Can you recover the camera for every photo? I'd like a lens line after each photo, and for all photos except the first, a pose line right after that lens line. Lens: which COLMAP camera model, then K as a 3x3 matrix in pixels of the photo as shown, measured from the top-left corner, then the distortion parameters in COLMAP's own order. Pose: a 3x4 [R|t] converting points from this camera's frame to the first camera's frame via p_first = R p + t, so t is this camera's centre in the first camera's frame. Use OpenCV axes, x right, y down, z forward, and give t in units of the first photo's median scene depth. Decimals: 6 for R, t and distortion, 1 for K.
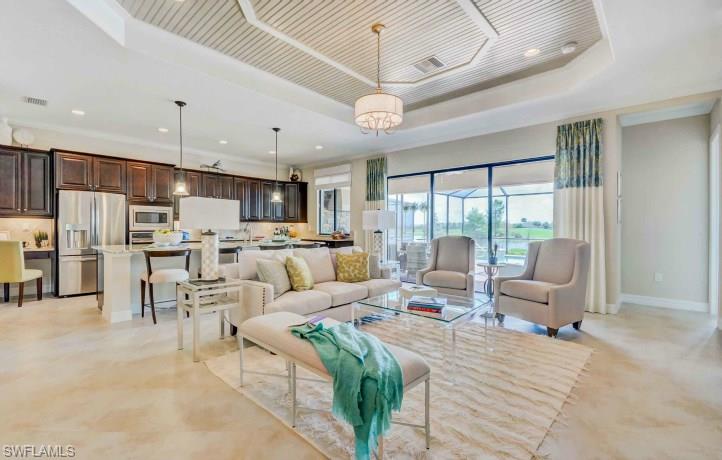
lens RADIAL K [[317.2, 0, 346.4], [0, 317.2, 227.7], [0, 0, 1]] dist [0.000116, -0.000695]
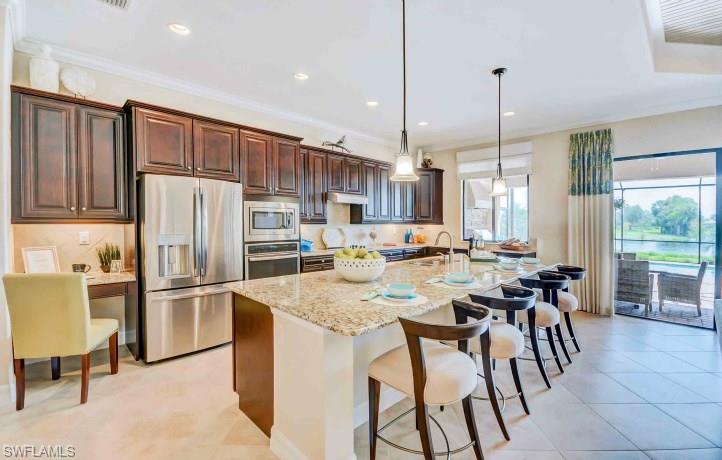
lens RADIAL K [[318.2, 0, 366.5], [0, 318.2, 228.5], [0, 0, 1]] dist [0.002778, 0.000616]
pose [[0.999753, 0.007416, -0.020954, -0.475493], [-0.006915, 0.999690, 0.023907, -0.037197], [0.021124, -0.023757, 0.999495, 0.420840]]
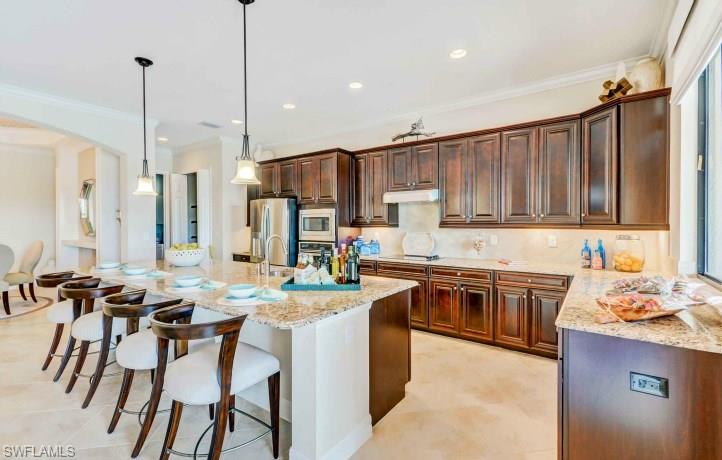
lens RADIAL K [[317.2, 0, 346.4], [0, 317.2, 227.7], [0, 0, 1]] dist [0.000116, -0.000695]
pose [[0.167391, 0.010118, -0.985839, 0.189123], [0.002413, 0.999940, 0.010672, -0.035374], [0.985888, -0.004165, 0.167357, 1.095761]]
